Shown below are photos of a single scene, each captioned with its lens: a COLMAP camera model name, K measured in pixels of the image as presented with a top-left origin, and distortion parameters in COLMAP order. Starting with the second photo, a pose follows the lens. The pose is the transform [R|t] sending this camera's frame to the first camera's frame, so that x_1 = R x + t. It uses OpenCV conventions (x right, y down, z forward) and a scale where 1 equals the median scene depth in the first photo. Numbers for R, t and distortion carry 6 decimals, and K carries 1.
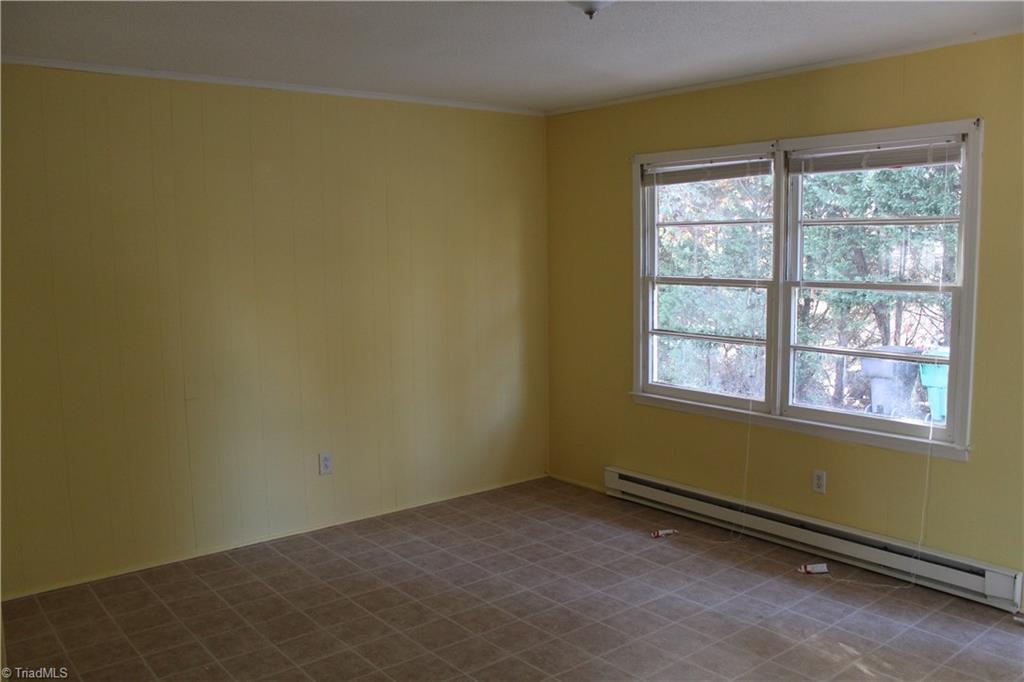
lens RADIAL K [[882.0, 0, 512.0], [0, 882.0, 341.0], [0, 0, 1]] dist [-0.052328, 0.018823]
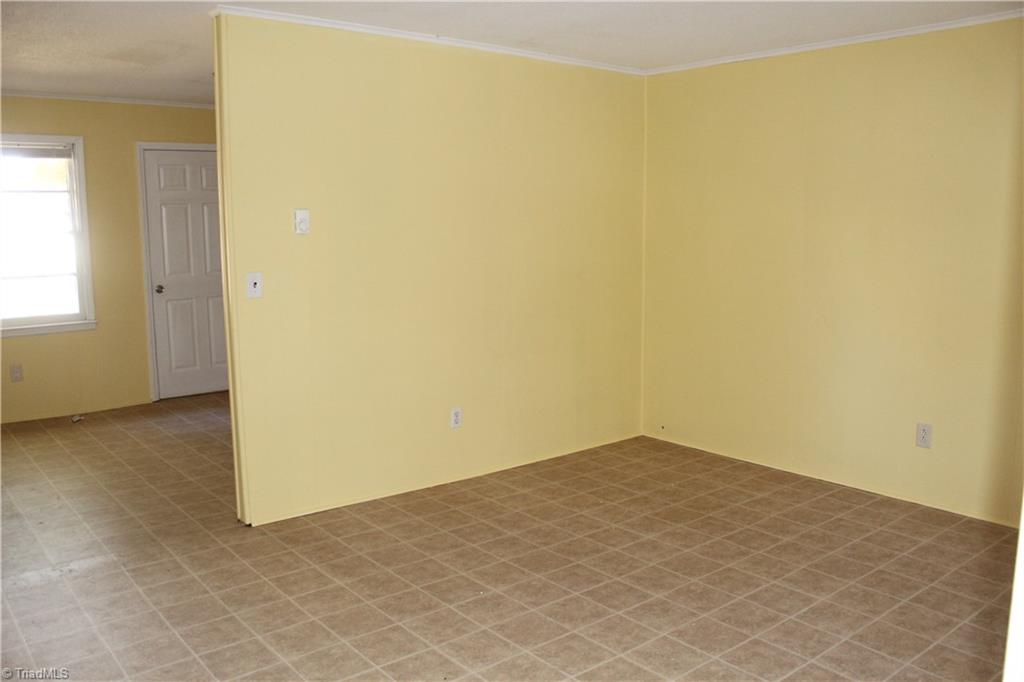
lens RADIAL K [[882.0, 0, 512.0], [0, 882.0, 341.0], [0, 0, 1]] dist [-0.052328, 0.018823]
pose [[0.002566, 0.163842, -0.986483, 0.823091], [-0.087669, 0.982725, 0.162989, -0.092973], [0.996146, 0.086066, 0.016886, 0.616470]]
